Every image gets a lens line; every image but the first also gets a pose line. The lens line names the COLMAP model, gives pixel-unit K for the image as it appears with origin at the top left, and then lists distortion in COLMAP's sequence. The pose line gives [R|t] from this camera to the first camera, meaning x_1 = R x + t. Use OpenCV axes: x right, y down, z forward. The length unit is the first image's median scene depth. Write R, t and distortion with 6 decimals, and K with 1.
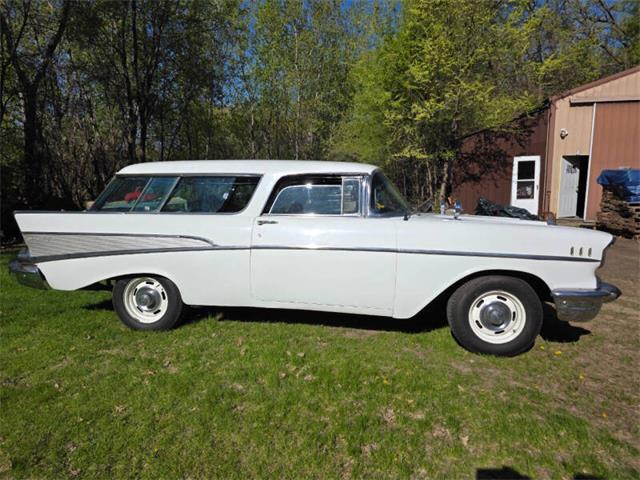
lens RADIAL K [[430.4, 0, 316.3], [0, 430.4, 228.4], [0, 0, 1]] dist [0.033356, -0.000539]
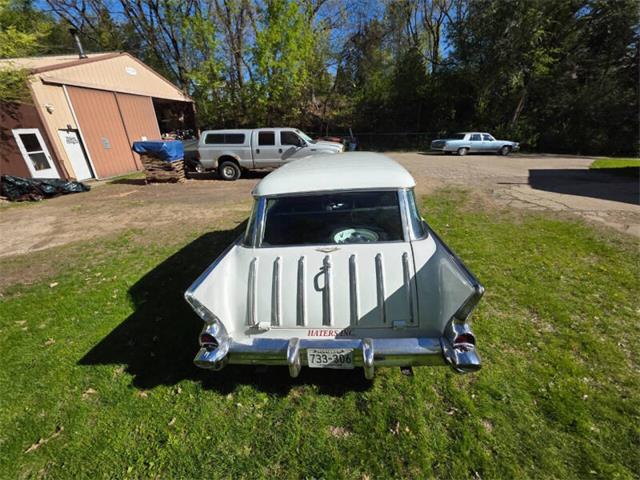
lens RADIAL K [[257.7, 0, 322.0], [0, 257.7, 238.0], [0, 0, 1]] dist [0.000861, -0.000577]
pose [[-0.091413, -0.384283, 0.918679, -0.280182], [0.135549, 0.909153, 0.393786, -0.075940], [-0.986545, 0.160523, -0.031019, 0.357777]]
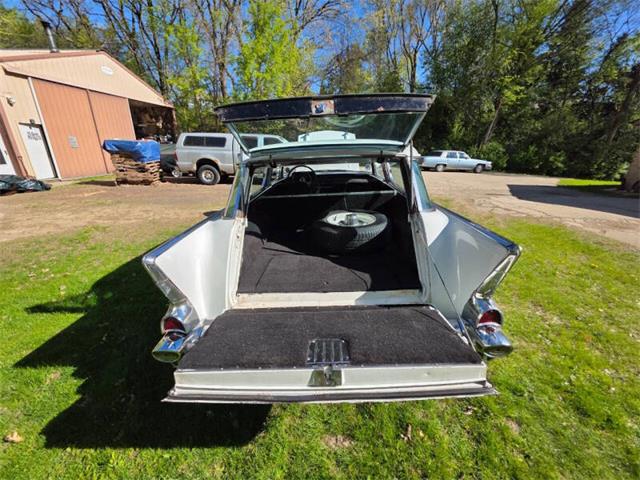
lens RADIAL K [[257.7, 0, 320.4], [0, 257.7, 238.7], [0, 0, 1]] dist [0.000861, -0.000577]
pose [[-0.153714, -0.330288, 0.931280, -0.268048], [0.093081, 0.933449, 0.346422, -0.047826], [-0.983721, 0.139935, -0.112741, 0.367920]]
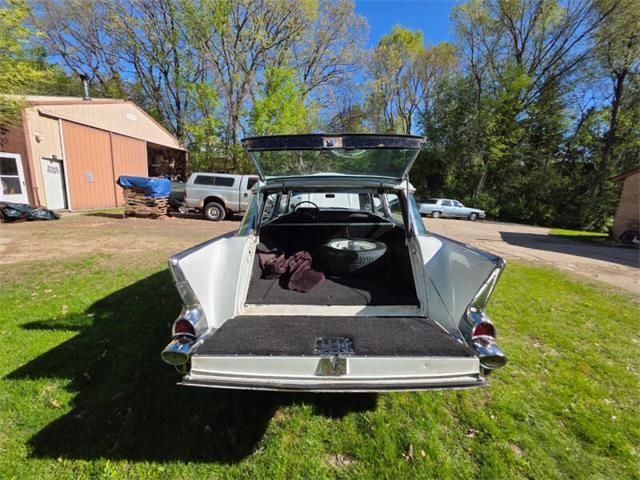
lens RADIAL K [[257.7, 0, 321.6], [0, 257.7, 238.6], [0, 0, 1]] dist [0.000861, -0.000577]
pose [[-0.154232, -0.177458, 0.971968, -0.281272], [0.055869, 0.980598, 0.187899, -0.039811], [-0.986454, 0.083283, -0.141325, 0.374164]]
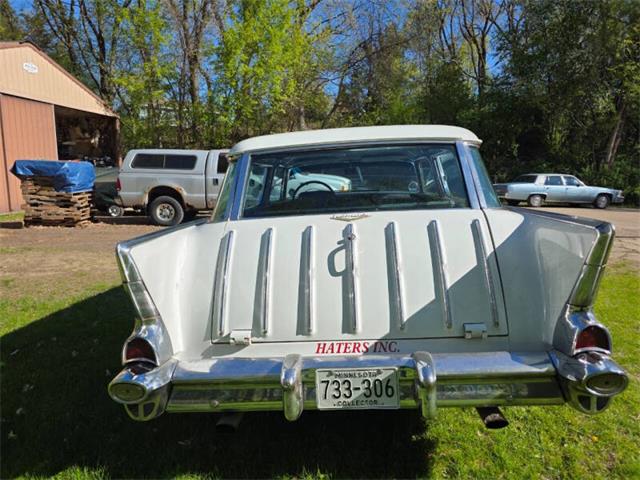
lens RADIAL K [[432.4, 0, 322.0], [0, 432.4, 241.5], [0, 0, 1]] dist [0.045165, -0.041866]
pose [[-0.113930, -0.142950, 0.983151, -0.297457], [0.105485, 0.982260, 0.155044, -0.030643], [-0.987873, 0.121372, -0.096830, 0.375553]]
